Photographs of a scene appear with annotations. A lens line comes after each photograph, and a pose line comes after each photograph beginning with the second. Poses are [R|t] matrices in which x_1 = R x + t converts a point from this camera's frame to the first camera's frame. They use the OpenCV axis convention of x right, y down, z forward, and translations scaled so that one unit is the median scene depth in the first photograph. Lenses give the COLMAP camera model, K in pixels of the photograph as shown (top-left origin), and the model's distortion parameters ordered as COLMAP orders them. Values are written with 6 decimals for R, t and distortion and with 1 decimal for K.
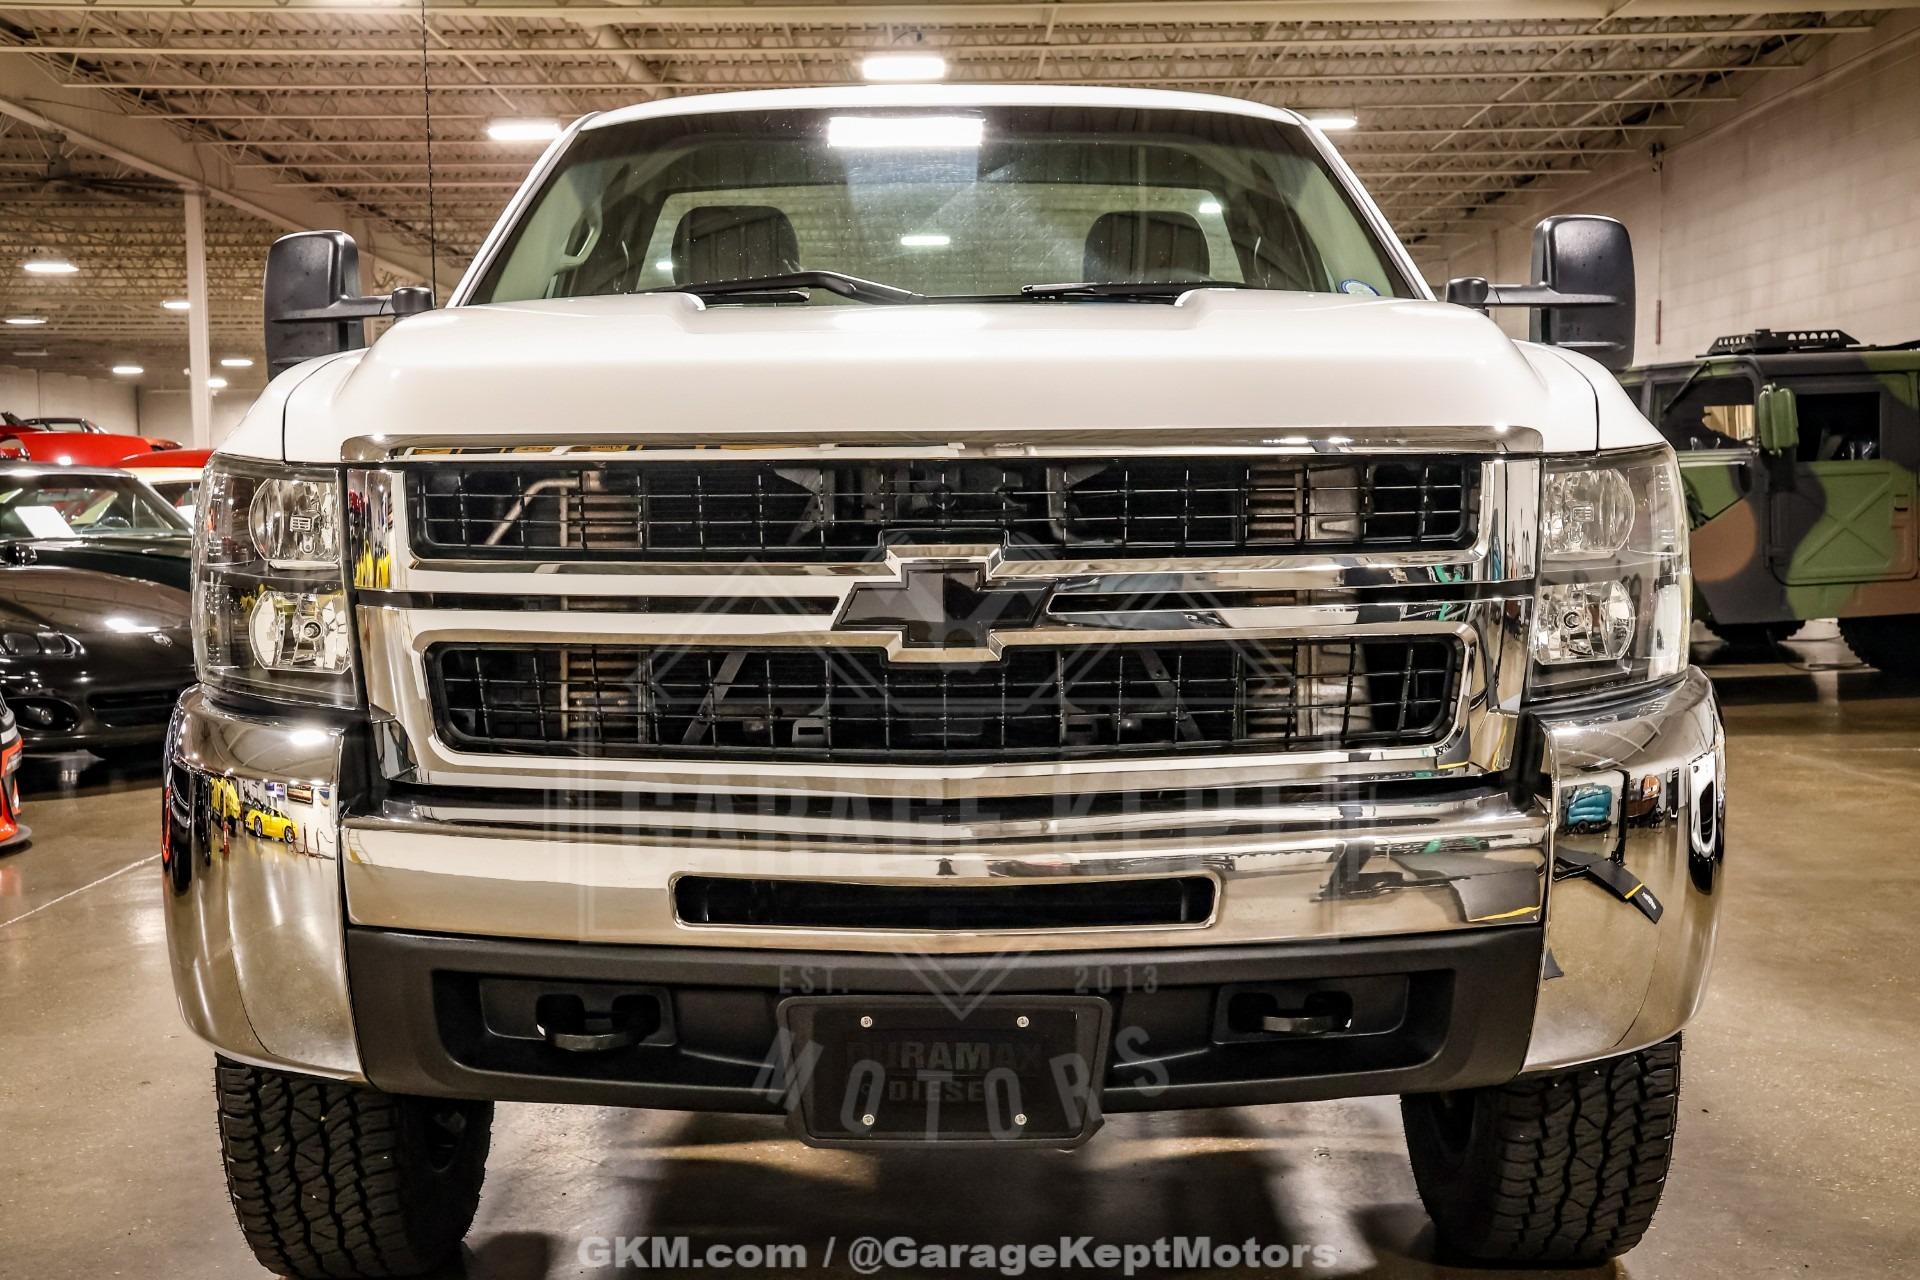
lens RADIAL K [[2513.8, 0, 958.3], [0, 2513.8, 638.4], [0, 0, 1]] dist [0.082745, 0.030316]
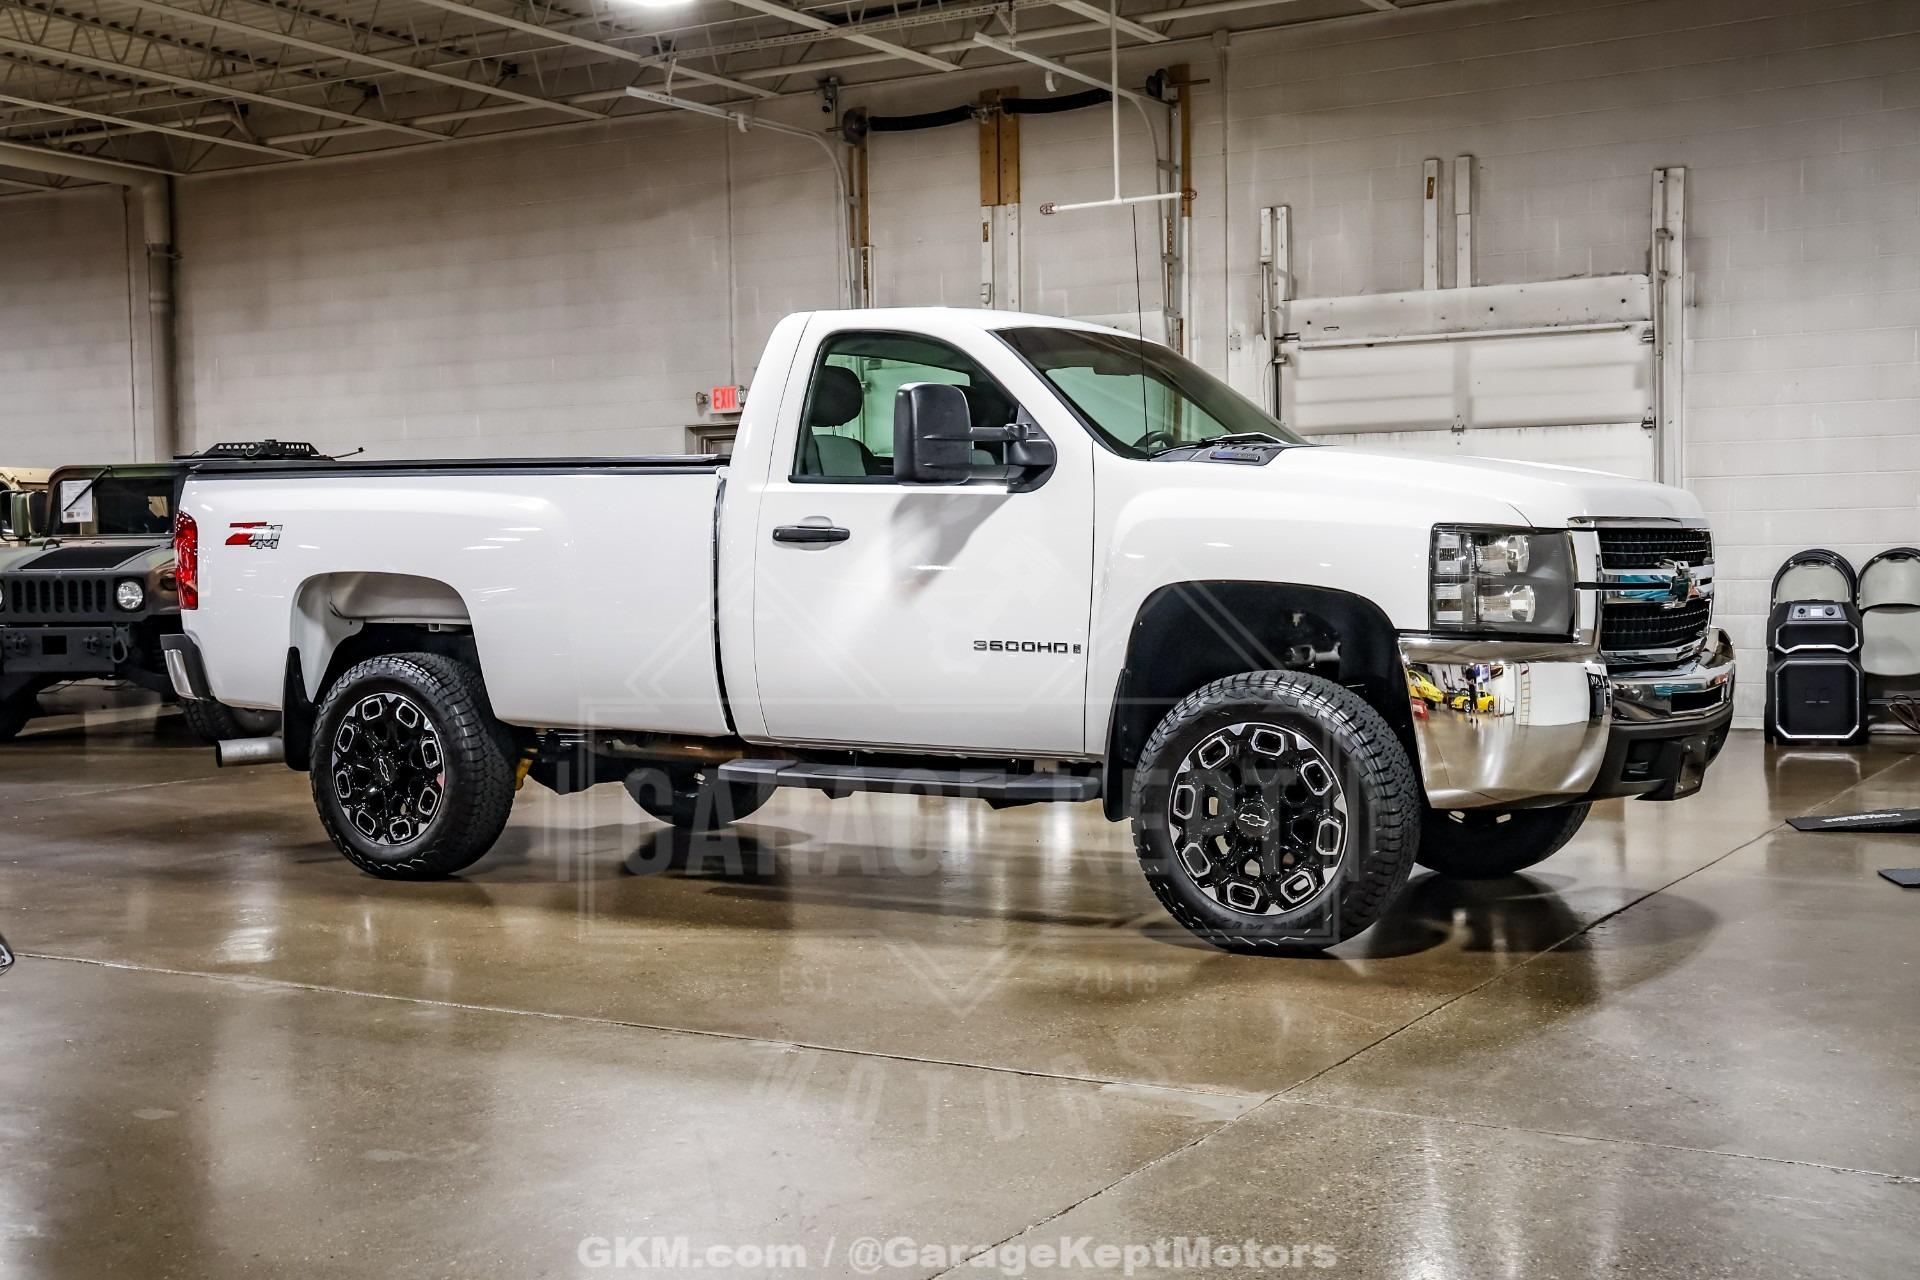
lens RADIAL K [[2328.6, 0, 957.8], [0, 2328.6, 641.0], [0, 0, 1]] dist [0.005551, 0.289345]
pose [[0.519747, -0.029995, 0.853794, -2.198756], [0.056578, 0.998398, 0.000634, 0.000944], [-0.852445, 0.047976, 0.520611, 0.349976]]
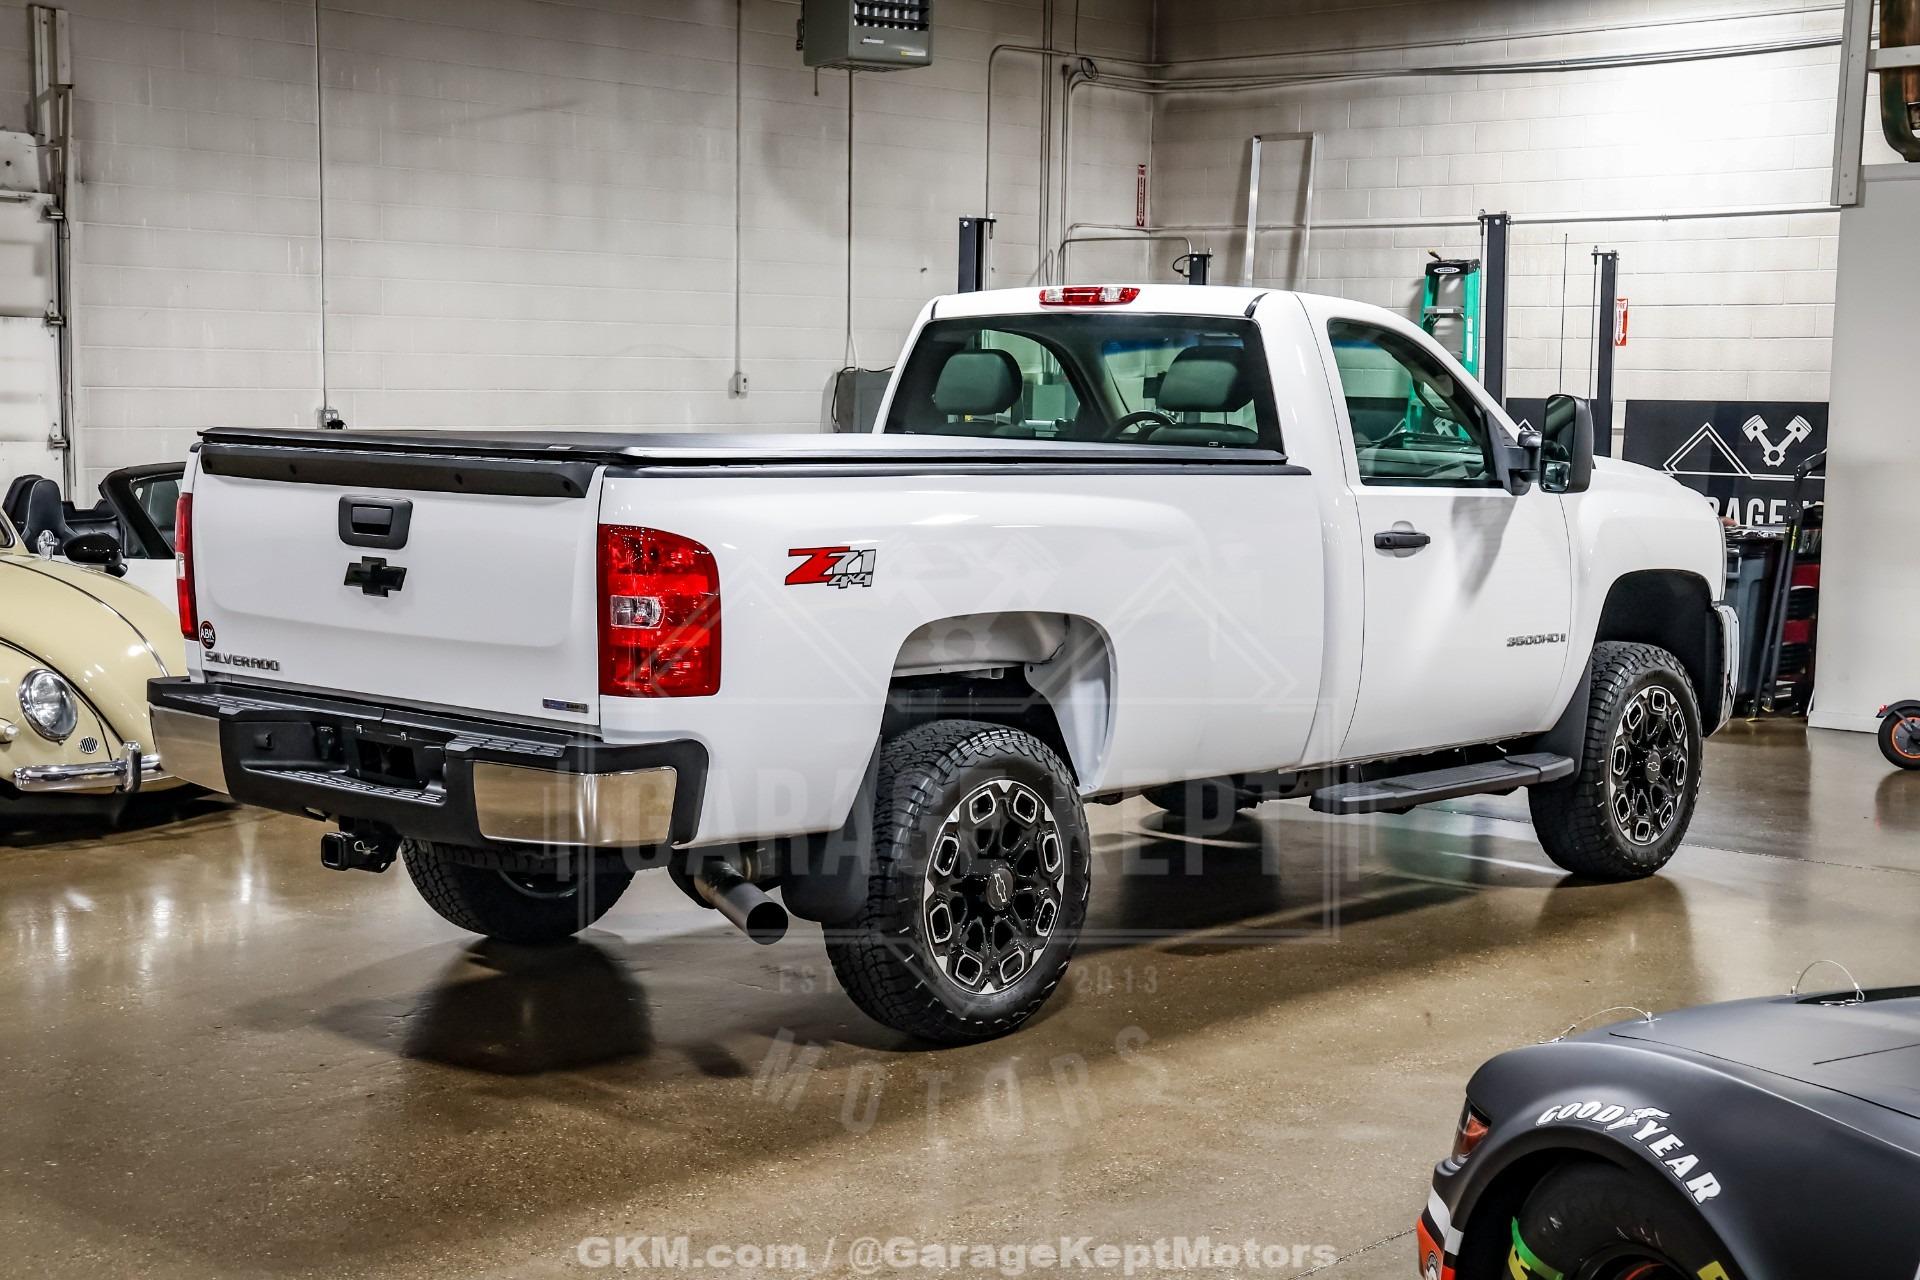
lens RADIAL K [[2794.0, 0, 955.7], [0, 2794.0, 642.0], [0, 0, 1]] dist [0.121481, 0.086246]
pose [[-0.743026, -0.065380, 0.666061, -1.752922], [0.032441, 0.990528, 0.133420, -0.379964], [-0.668476, 0.120742, -0.733867, 3.878643]]
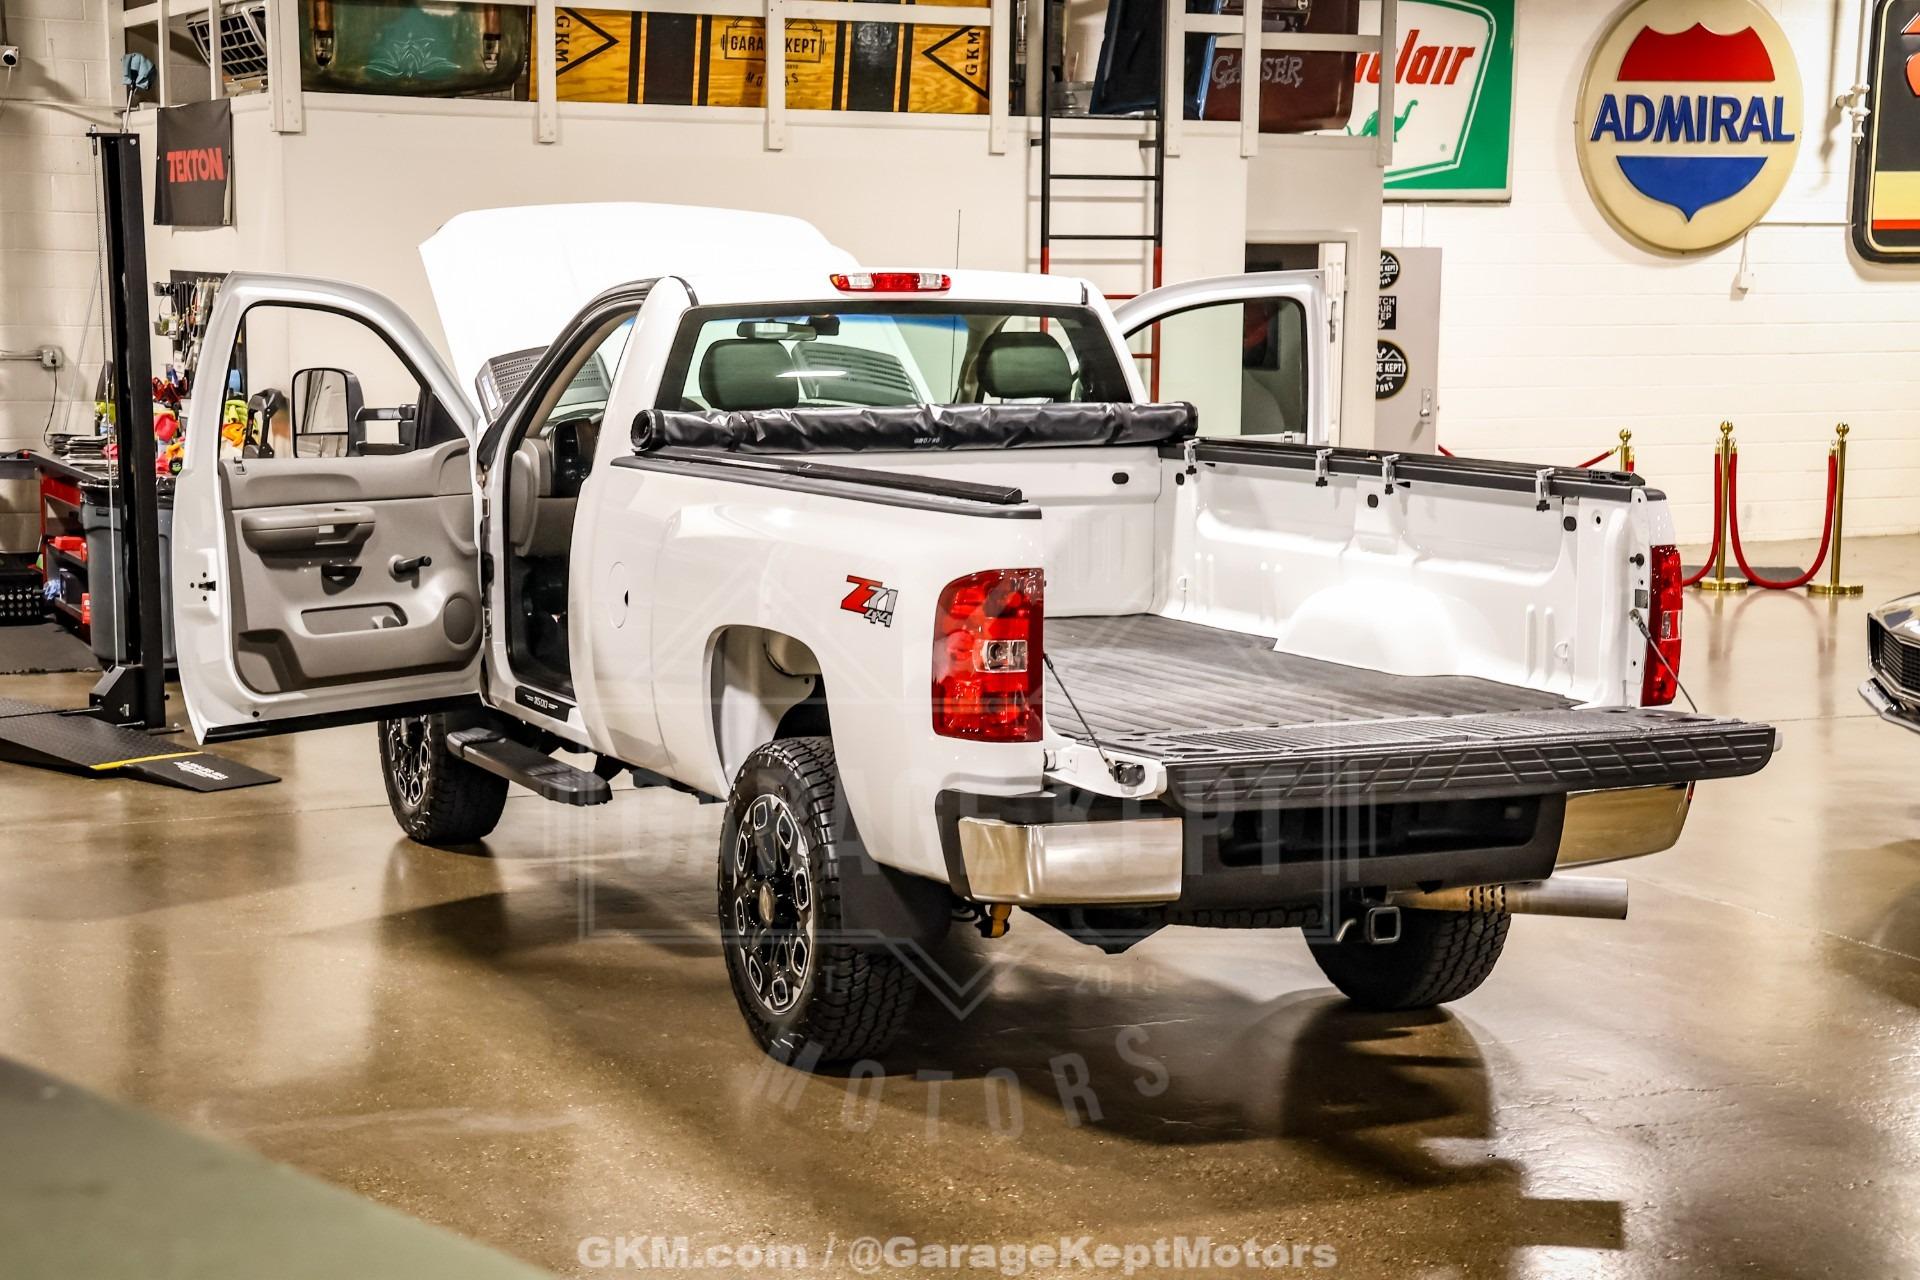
lens RADIAL K [[3328.6, 0, 956.7], [0, 3328.6, 643.4], [0, 0, 1]] dist [0.190926, 0.292878]
pose [[-0.914351, 0.051394, -0.401647, 1.199931], [-0.021395, 0.984395, 0.174666, -0.558454], [0.404356, 0.168300, -0.898984, 4.625948]]
